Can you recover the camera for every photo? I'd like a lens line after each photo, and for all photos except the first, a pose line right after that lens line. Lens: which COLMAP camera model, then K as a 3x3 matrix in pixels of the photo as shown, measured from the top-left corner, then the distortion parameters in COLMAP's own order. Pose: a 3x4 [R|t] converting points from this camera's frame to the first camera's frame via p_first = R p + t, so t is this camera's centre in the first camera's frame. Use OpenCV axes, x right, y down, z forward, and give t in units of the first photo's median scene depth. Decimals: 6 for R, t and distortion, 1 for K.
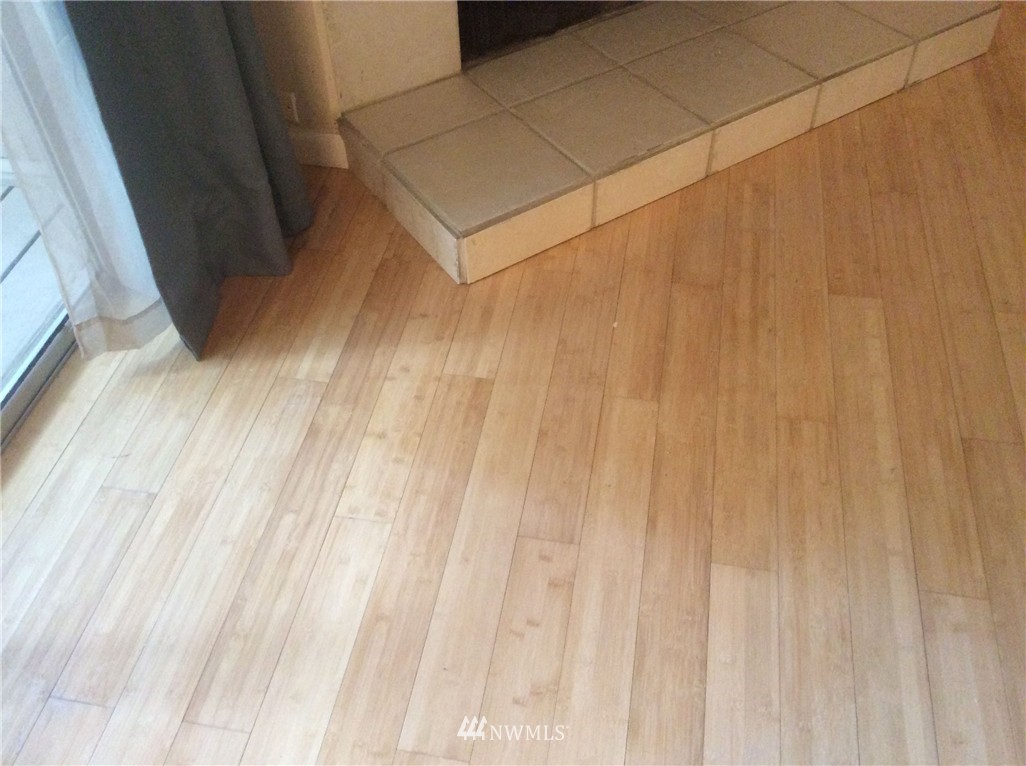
lens RADIAL K [[955.7, 0, 513.0], [0, 955.7, 383.0], [0, 0, 1]] dist [0.005959, 0.002894]
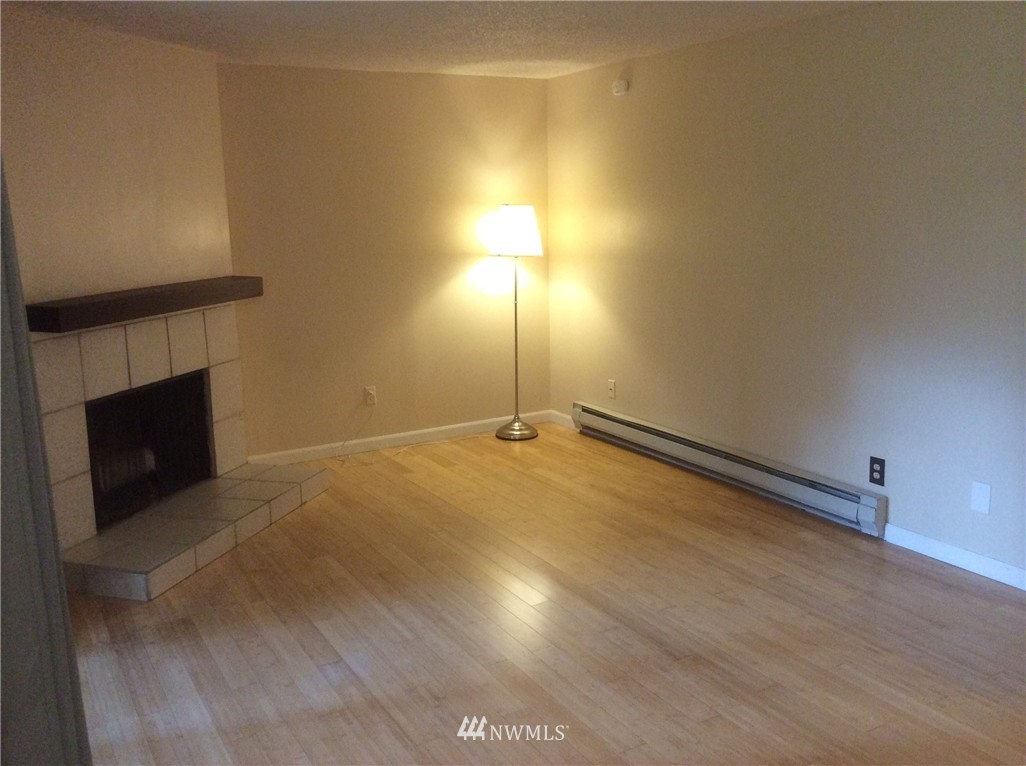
lens RADIAL K [[955.7, 0, 513.0], [0, 955.7, 383.0], [0, 0, 1]] dist [0.005959, 0.002894]
pose [[0.766343, -0.109804, 0.632978, -0.726242], [0.466577, 0.772427, -0.430886, 0.813836], [-0.441616, 0.625540, 0.643176, -1.010395]]
